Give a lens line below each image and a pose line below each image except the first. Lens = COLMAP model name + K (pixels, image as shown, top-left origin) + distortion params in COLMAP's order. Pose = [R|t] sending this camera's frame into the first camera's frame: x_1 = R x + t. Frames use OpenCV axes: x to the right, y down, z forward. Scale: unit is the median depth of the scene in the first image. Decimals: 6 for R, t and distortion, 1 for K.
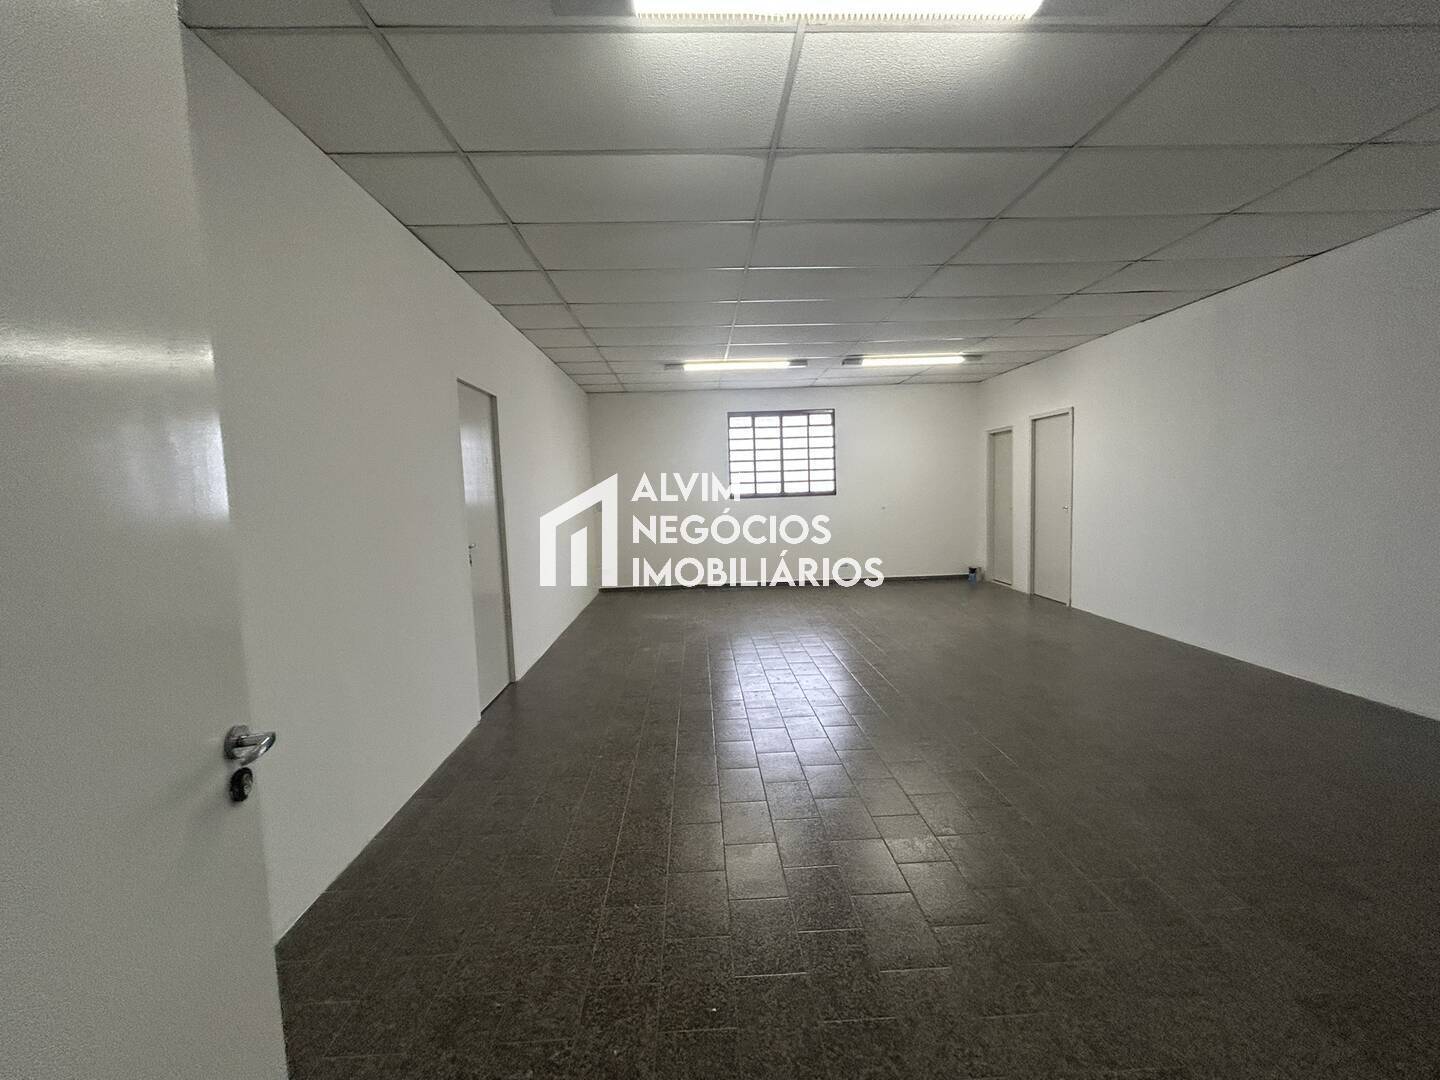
lens RADIAL K [[577.8, 0, 722.4], [0, 577.8, 536.0], [0, 0, 1]] dist [0.001584, -0.000031]
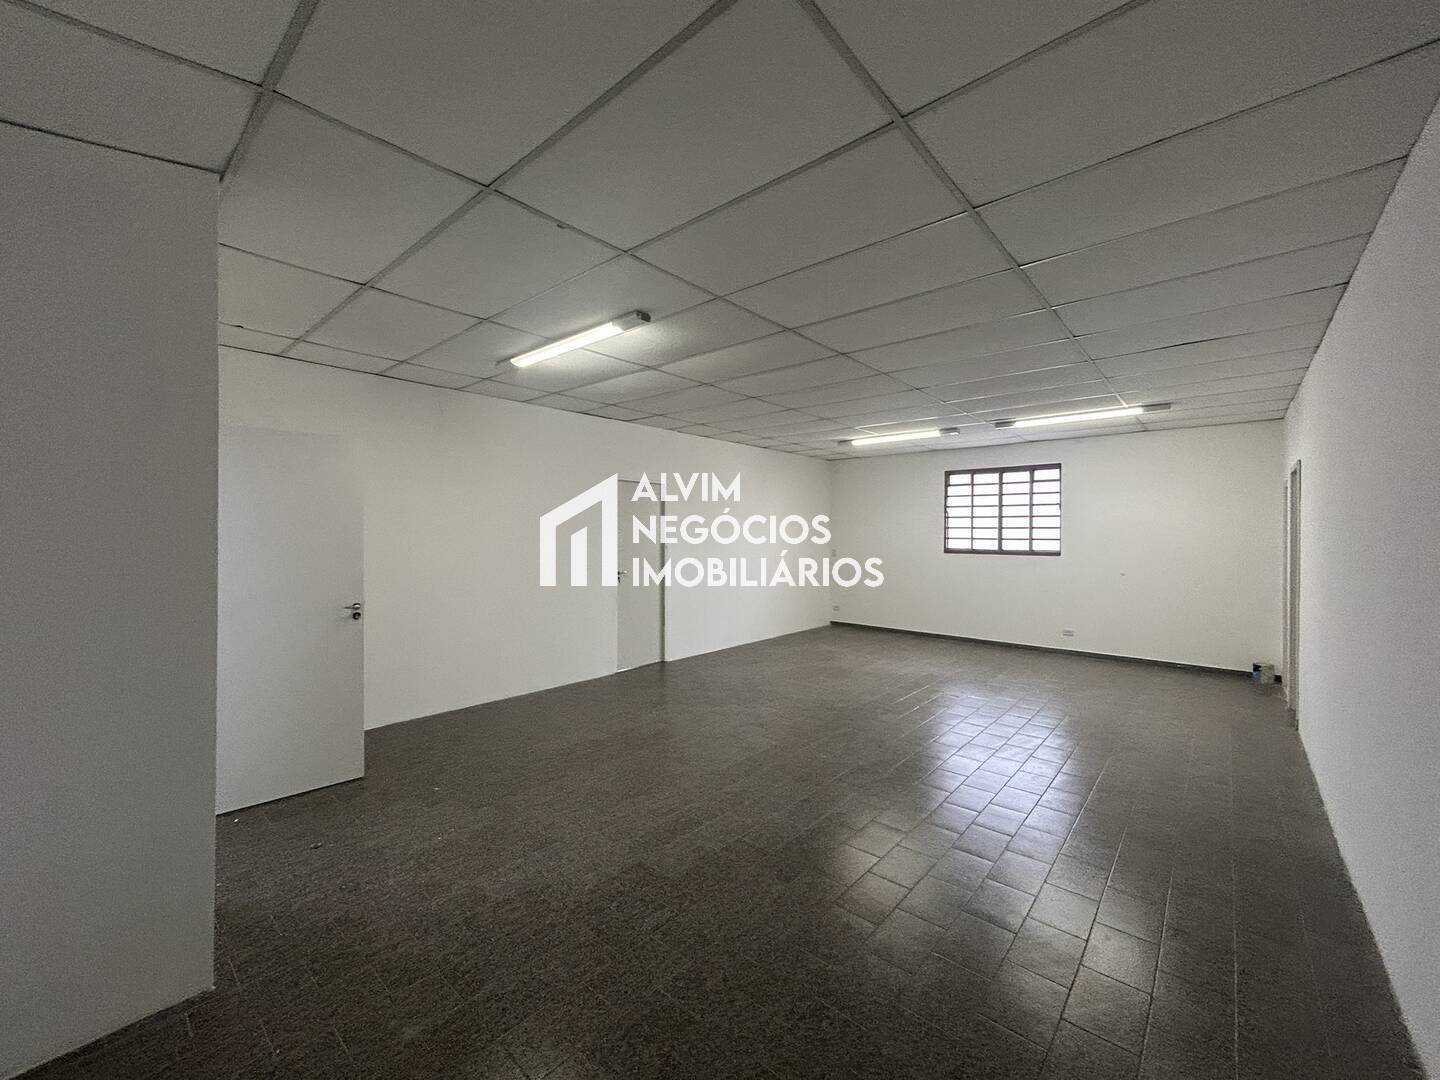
lens RADIAL K [[577.8, 0, 722.4], [0, 577.8, 536.0], [0, 0, 1]] dist [0.001584, -0.000031]
pose [[0.722682, 0.040877, -0.689971, 0.445331], [-0.084674, 0.995967, -0.029683, -0.030009], [0.685975, 0.079874, 0.723228, -0.034424]]
